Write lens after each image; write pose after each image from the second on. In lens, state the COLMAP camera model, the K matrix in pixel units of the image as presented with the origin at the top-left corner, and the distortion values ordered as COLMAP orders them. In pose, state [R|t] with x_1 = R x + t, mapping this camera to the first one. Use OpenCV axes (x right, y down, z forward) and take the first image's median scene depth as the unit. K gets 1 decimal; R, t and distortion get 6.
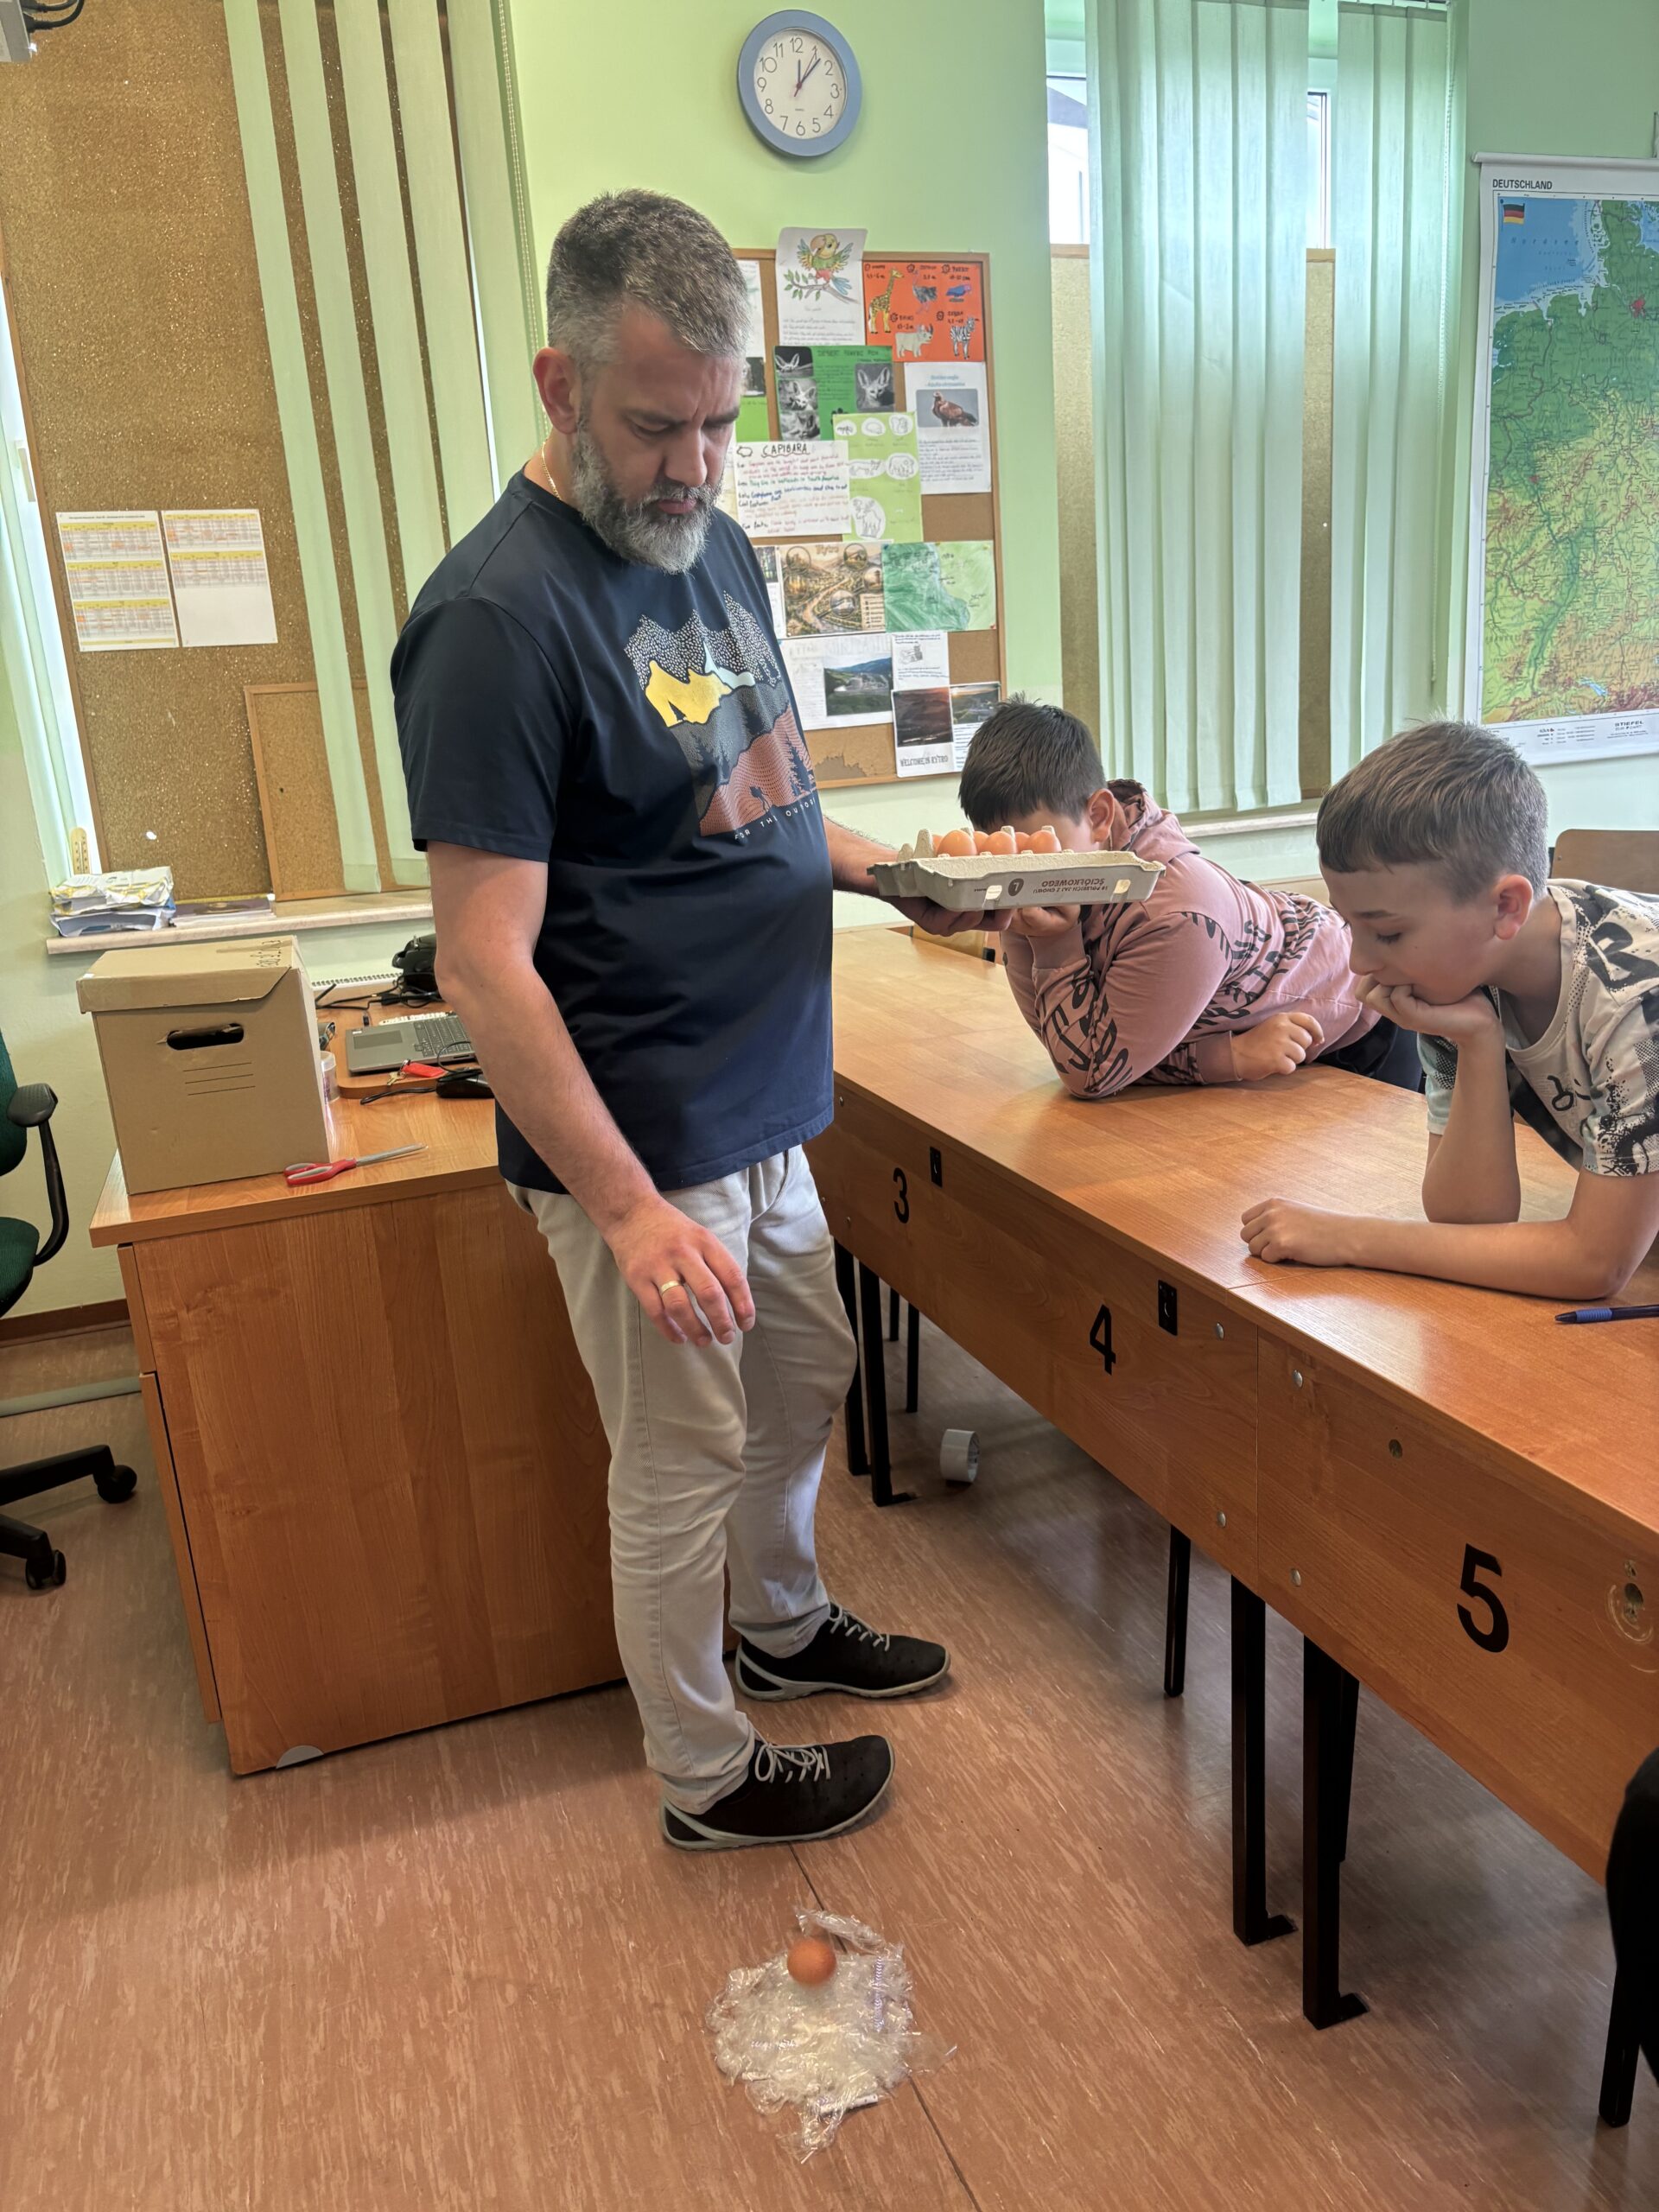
lens RADIAL K [[1698.5, 0, 871.8], [0, 1698.5, 1111.6], [0, 0, 1]] dist [0.061912, -0.070307]
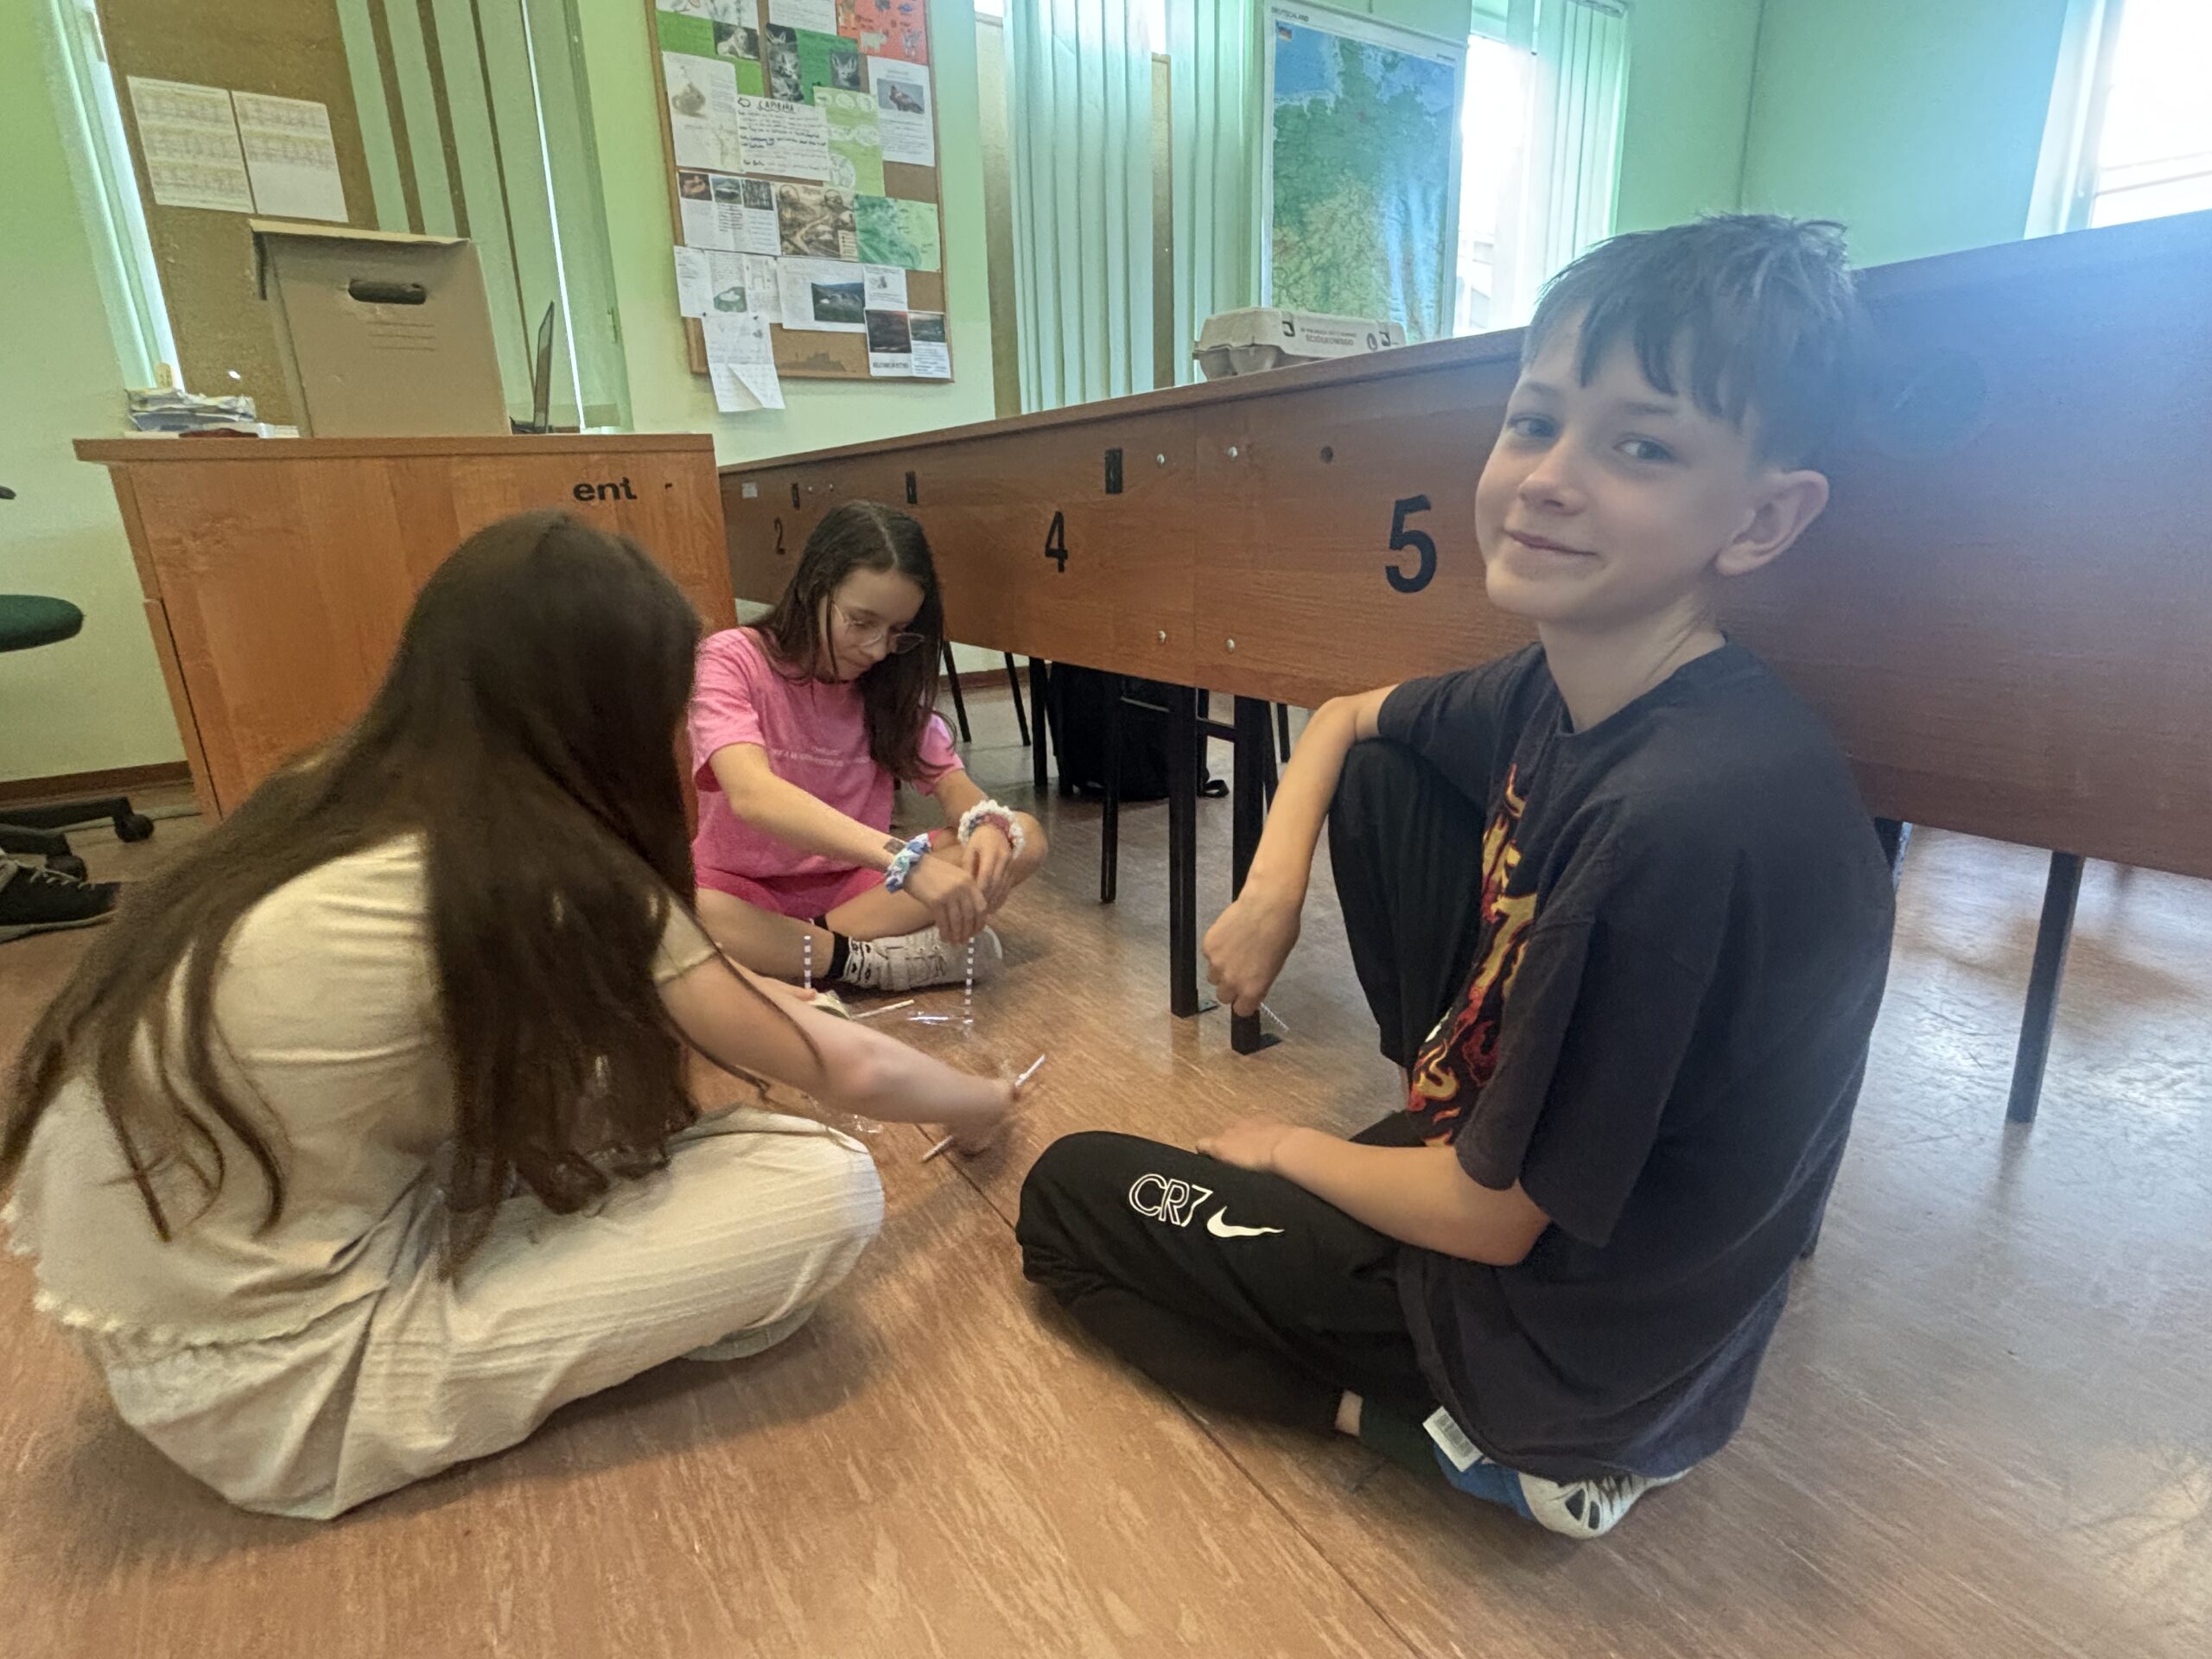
lens RADIAL K [[1098.6, 0, 1106.0], [0, 1098.6, 829.5], [0, 0, 1]] dist [0.000211, 0.001535]
pose [[0.975421, -0.025344, 0.218888, -0.002446], [0.024021, 0.999674, 0.008702, 0.163413], [-0.219037, -0.003230, 0.975711, 0.116724]]
